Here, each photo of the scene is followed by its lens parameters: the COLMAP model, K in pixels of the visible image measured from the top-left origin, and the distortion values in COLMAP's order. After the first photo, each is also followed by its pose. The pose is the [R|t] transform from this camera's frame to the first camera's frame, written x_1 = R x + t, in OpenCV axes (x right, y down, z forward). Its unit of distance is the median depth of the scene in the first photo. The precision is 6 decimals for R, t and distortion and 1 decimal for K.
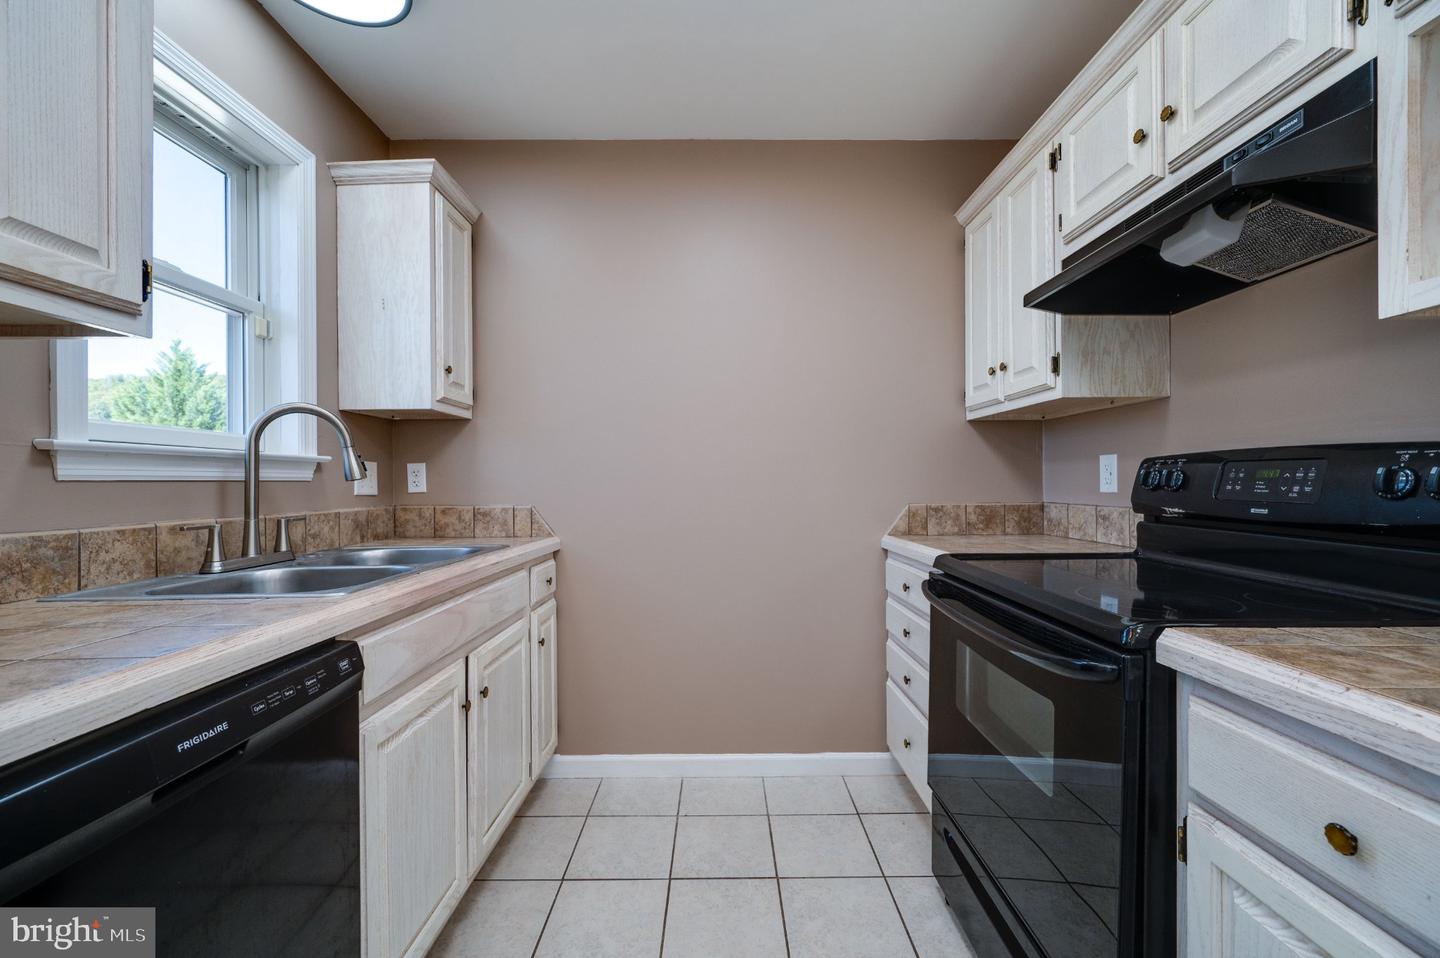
lens RADIAL K [[614.1, 0, 743.3], [0, 614.1, 480.0], [0, 0, 1]] dist [-0.002795, -0.000145]
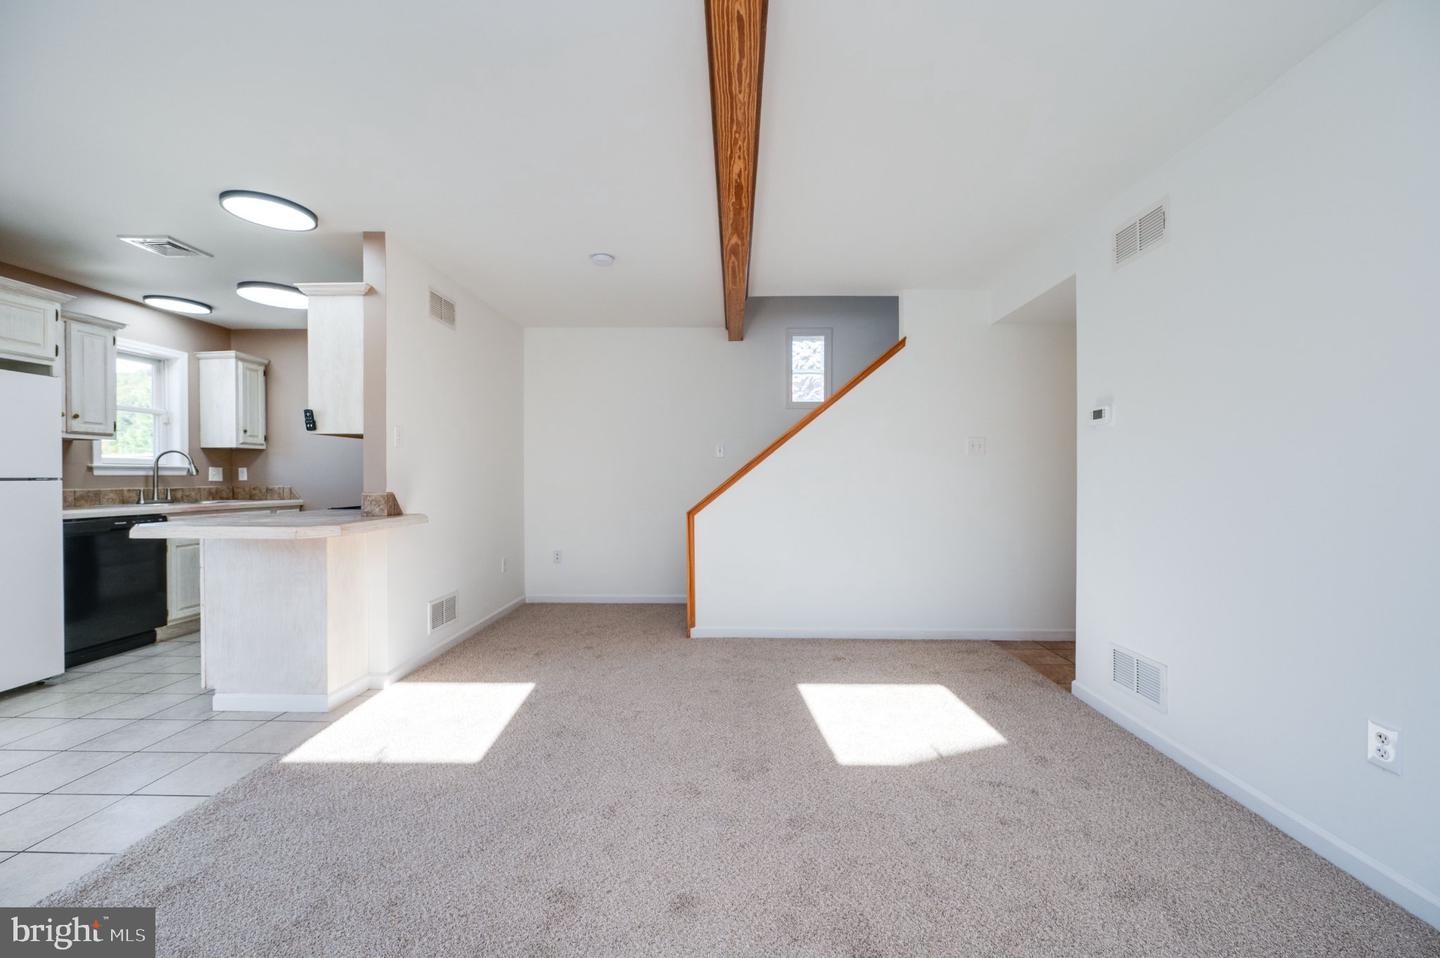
lens RADIAL K [[579.1, 0, 701.7], [0, 579.1, 479.3], [0, 0, 1]] dist [0.000324, -0.000300]
pose [[0.999262, 0.001632, -0.038376, 1.632687], [-0.001297, 0.999961, 0.008747, -0.006766], [0.038389, -0.008691, 0.999225, -1.432607]]
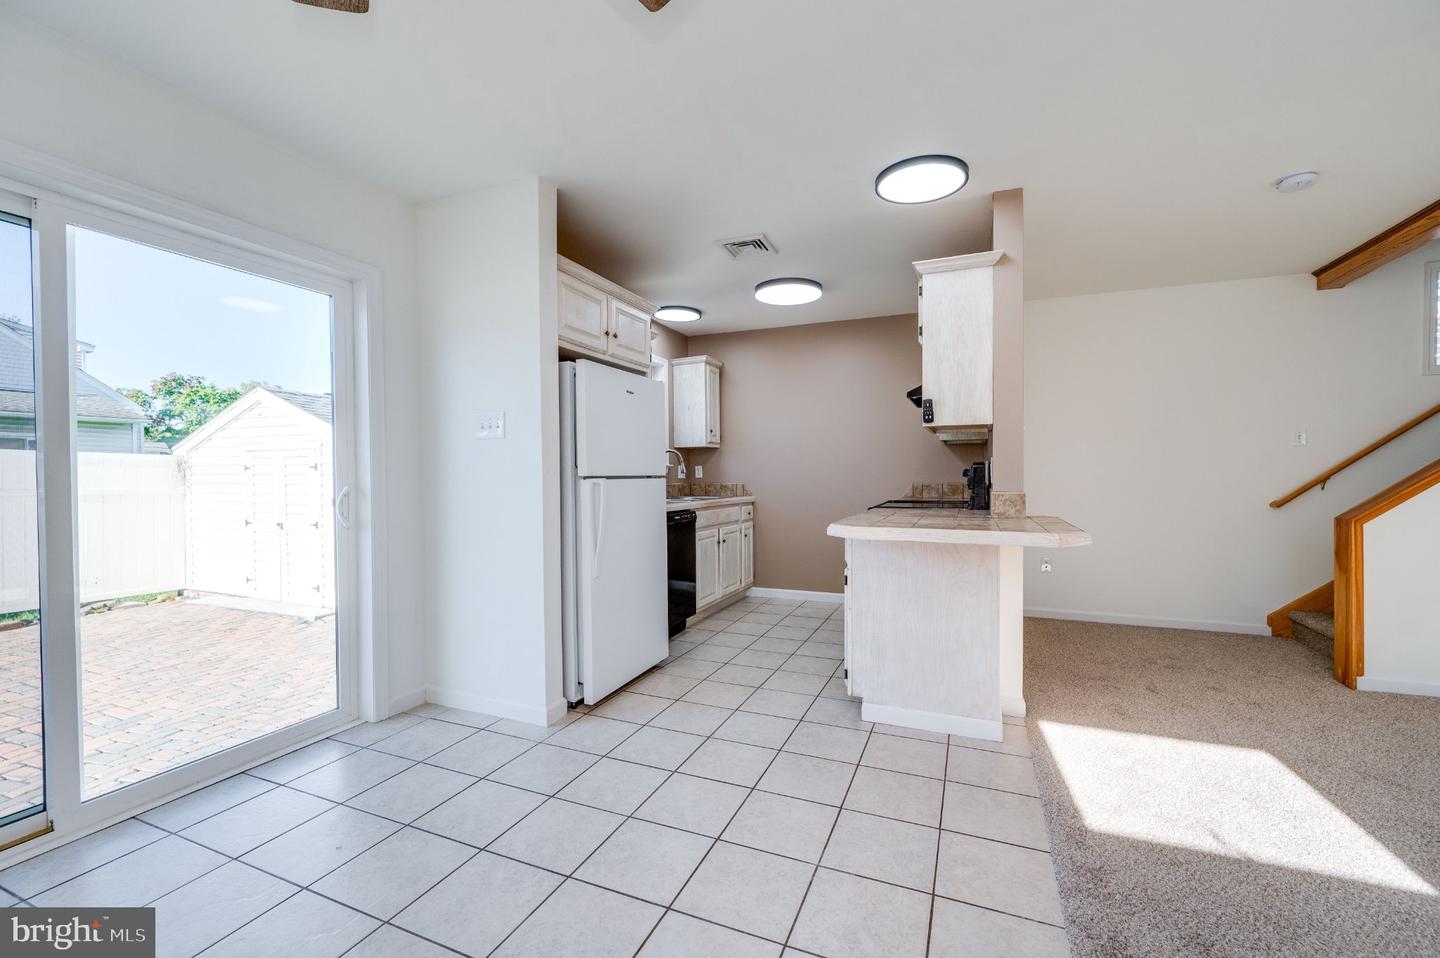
lens RADIAL K [[581.9, 0, 728.0], [0, 581.9, 484.0], [0, 0, 1]] dist [-0.000817, -0.000250]
pose [[0.921055, 0.003874, -0.389414, 0.620570], [0.005102, 0.999745, 0.022012, -0.007012], [0.389400, -0.022261, 0.920800, -1.419725]]
